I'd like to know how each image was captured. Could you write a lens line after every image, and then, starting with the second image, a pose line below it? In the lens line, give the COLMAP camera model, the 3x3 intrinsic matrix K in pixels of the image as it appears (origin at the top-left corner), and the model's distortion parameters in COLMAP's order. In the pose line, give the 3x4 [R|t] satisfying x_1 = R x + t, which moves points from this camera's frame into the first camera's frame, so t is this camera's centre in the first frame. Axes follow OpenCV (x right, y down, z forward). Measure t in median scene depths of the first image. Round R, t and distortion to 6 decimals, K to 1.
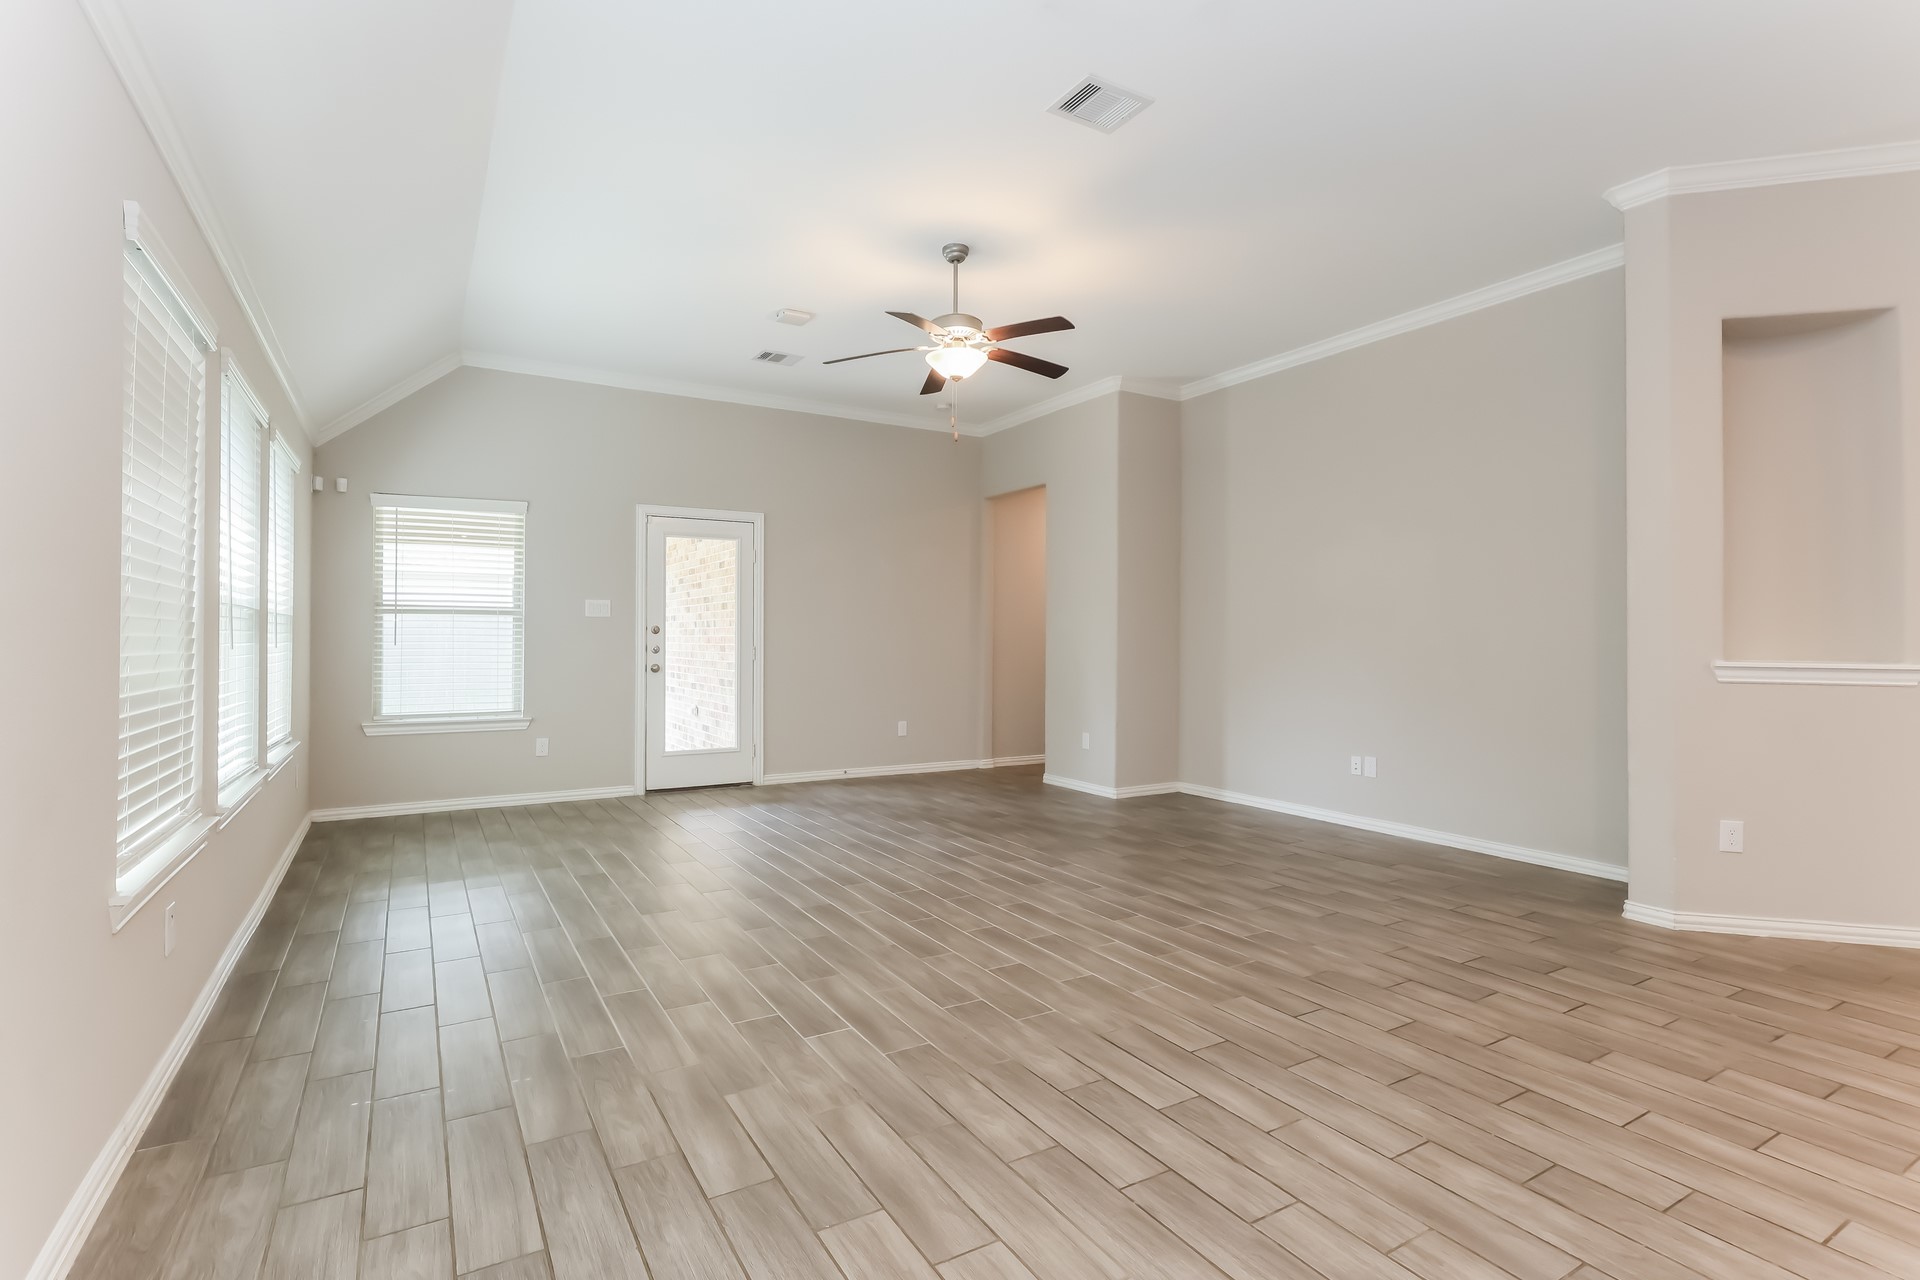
lens RADIAL K [[902.5, 0, 940.9], [0, 902.5, 638.5], [0, 0, 1]] dist [-0.002765, 0.001738]
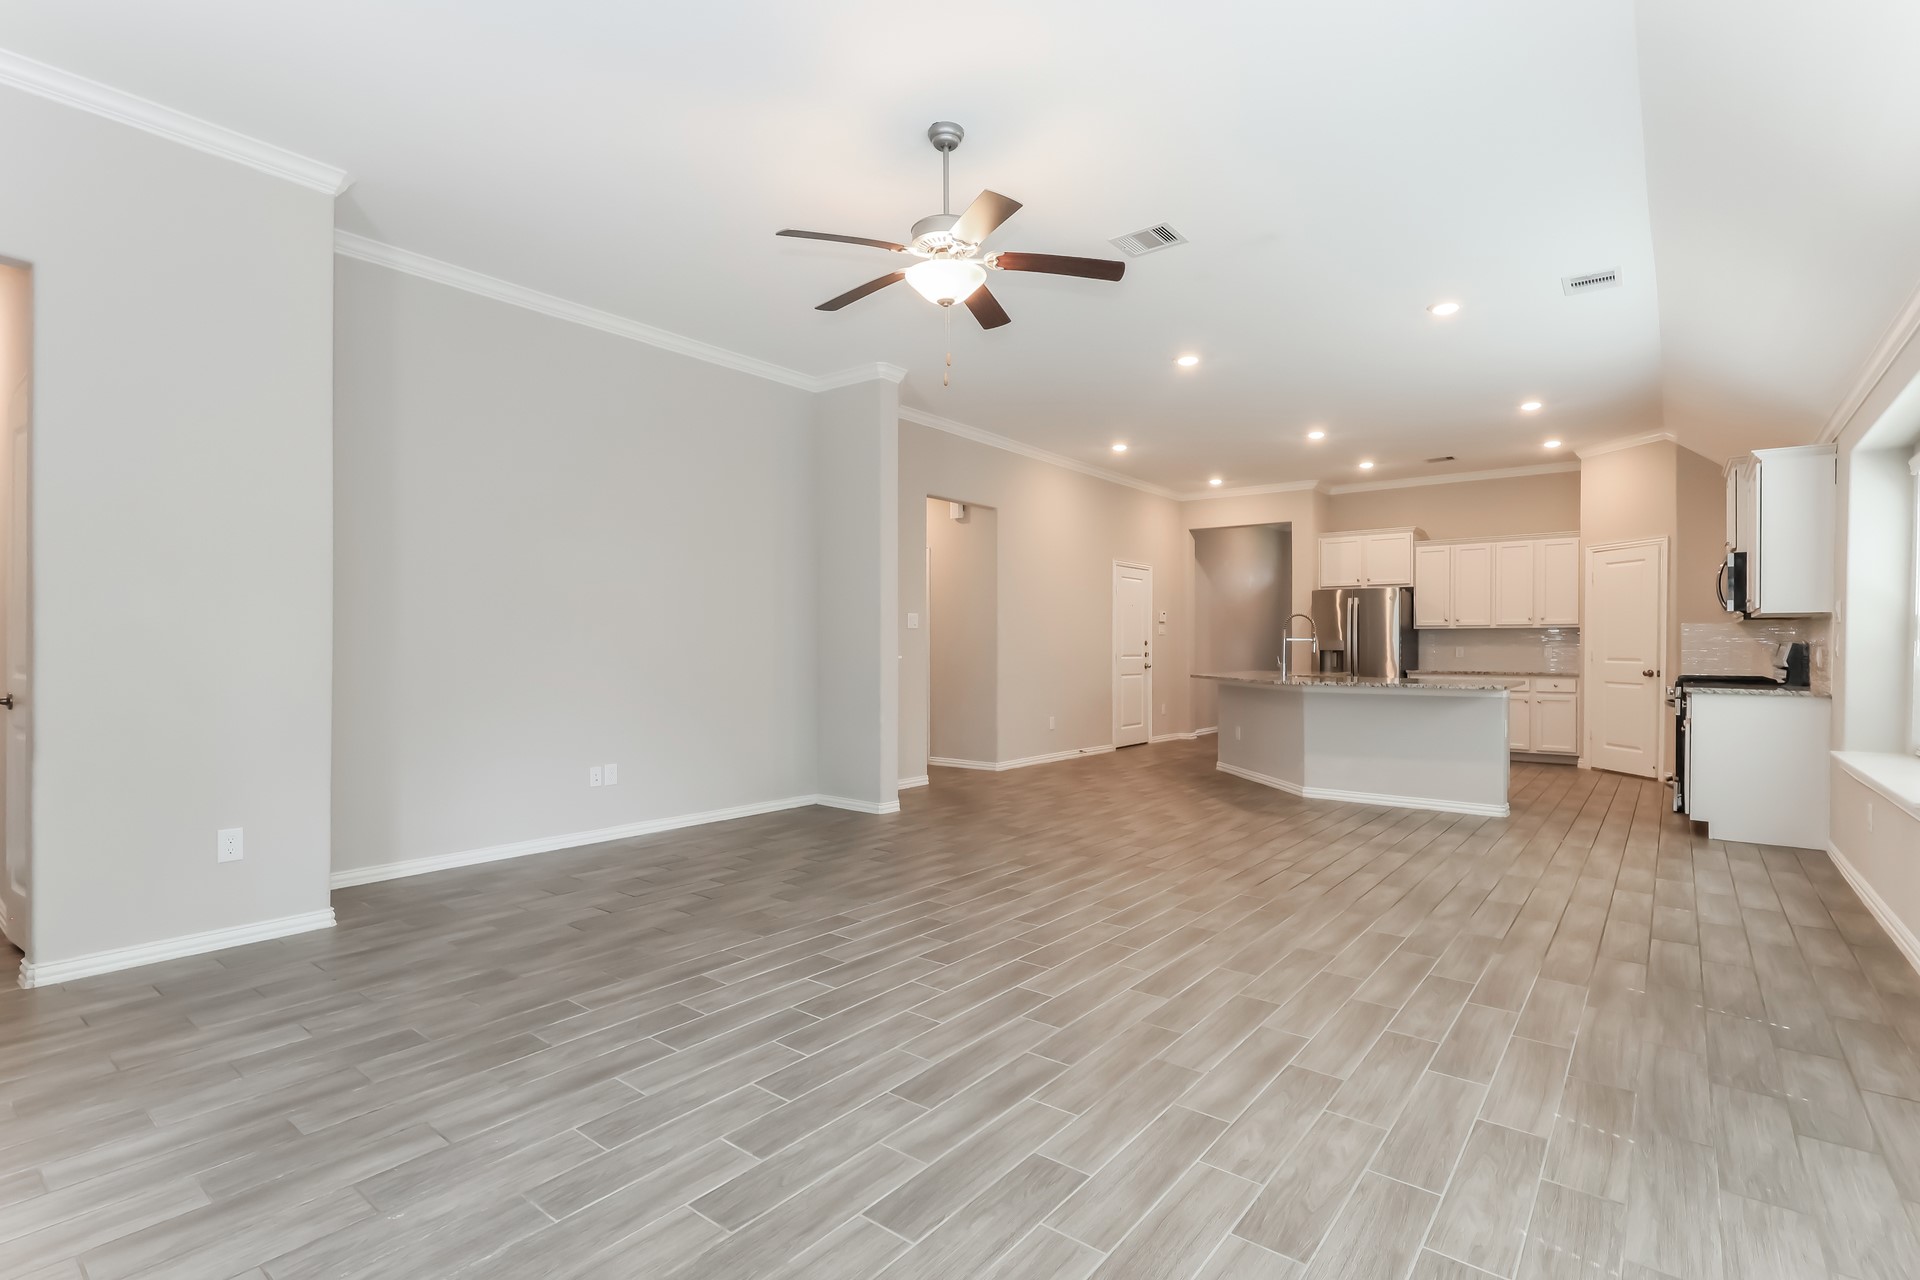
lens RADIAL K [[902.5, 0, 959.7], [0, 902.5, 649.4], [0, 0, 1]] dist [-0.002765, 0.001738]
pose [[-0.361451, -0.006773, 0.932367, -0.701927], [-0.007709, 0.999961, 0.004275, 0.002213], [-0.932359, -0.005642, -0.361489, 1.265171]]
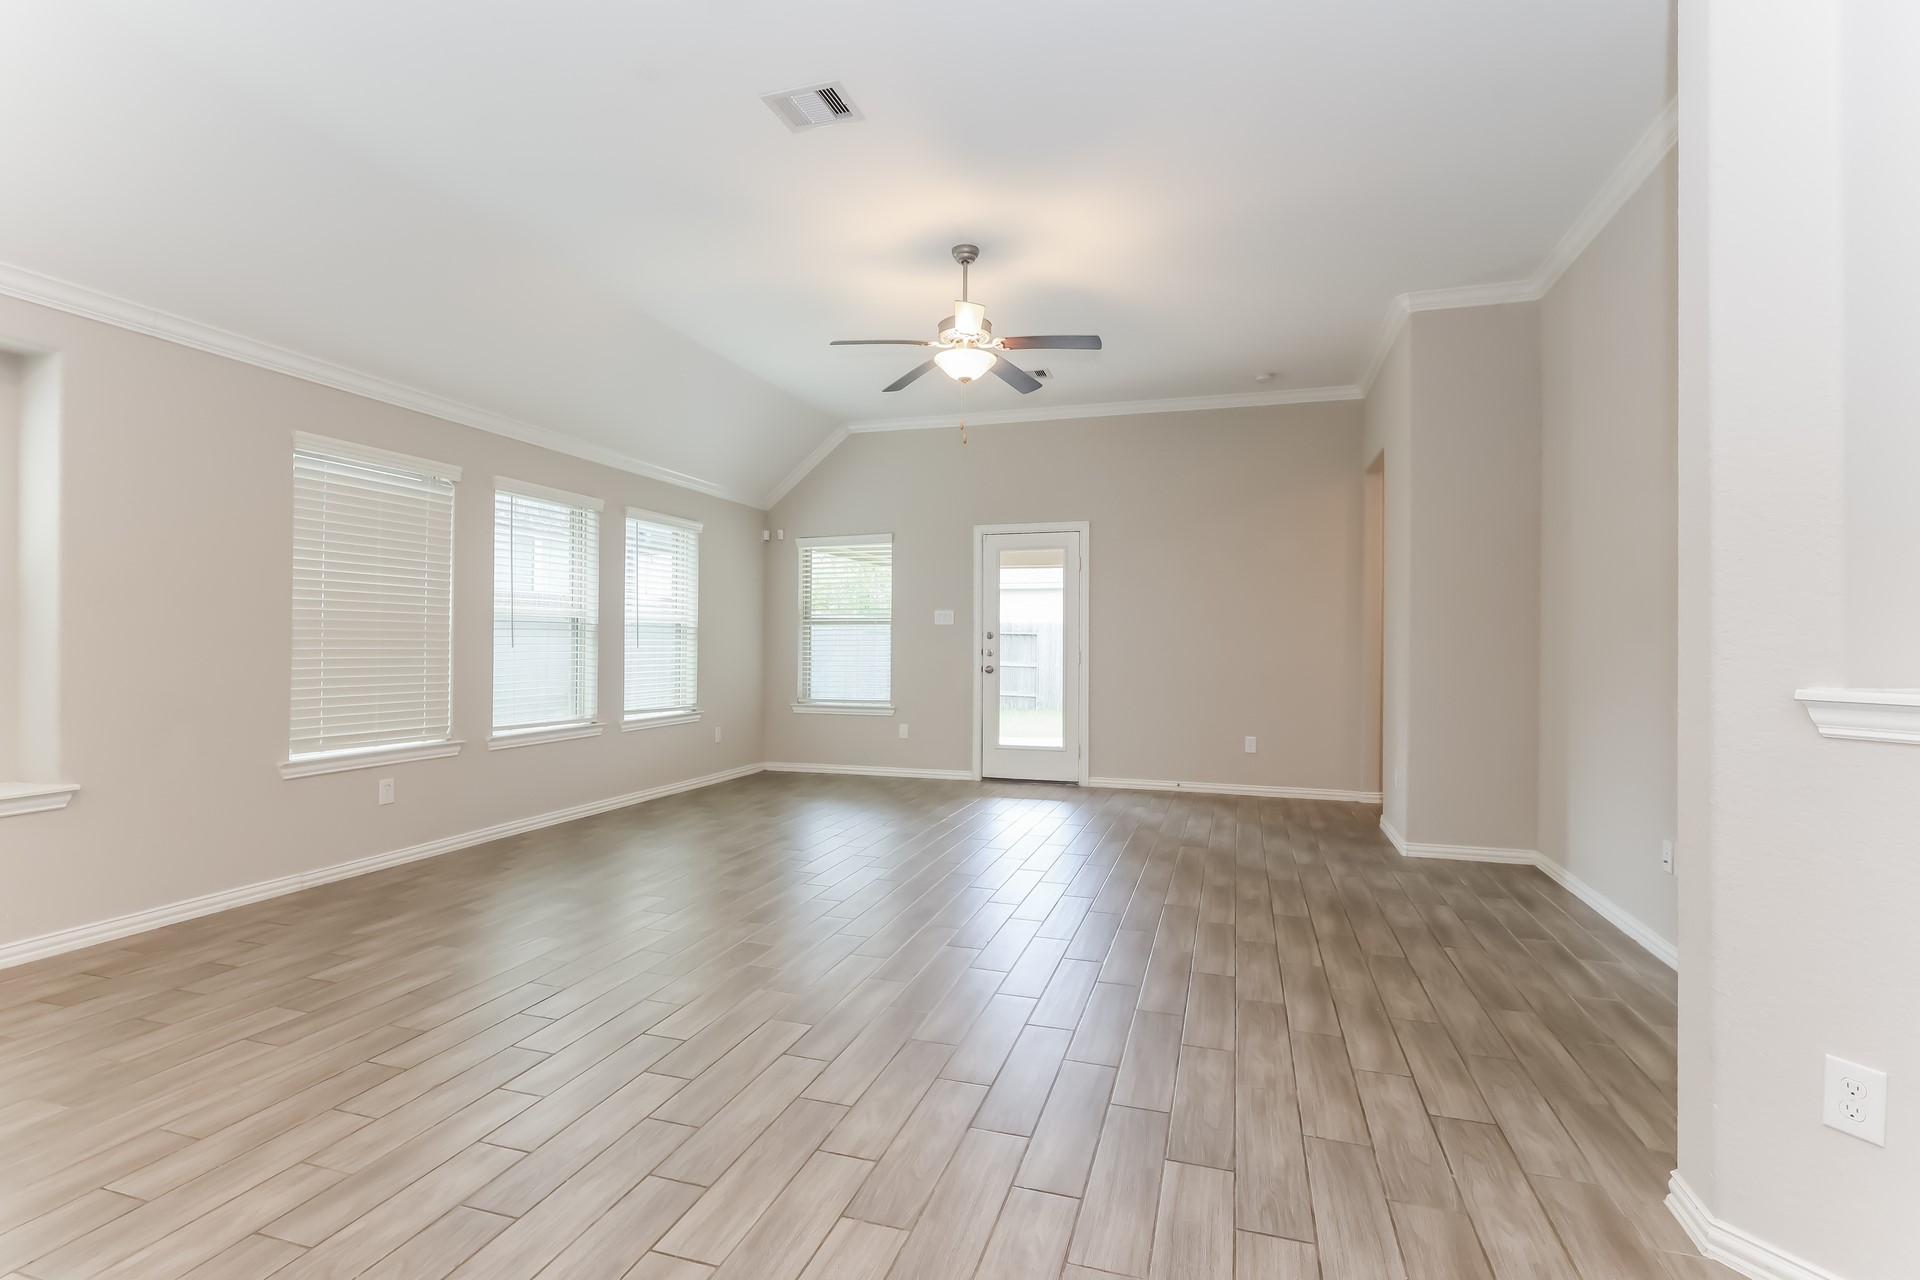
lens RADIAL K [[902.5, 0, 959.4], [0, 902.5, 648.2], [0, 0, 1]] dist [-0.002765, 0.001738]
pose [[0.675123, 0.004014, -0.737694, 0.745848], [-0.002196, 0.999992, 0.003432, 0.003827], [0.737702, -0.000697, 0.675126, 0.324590]]
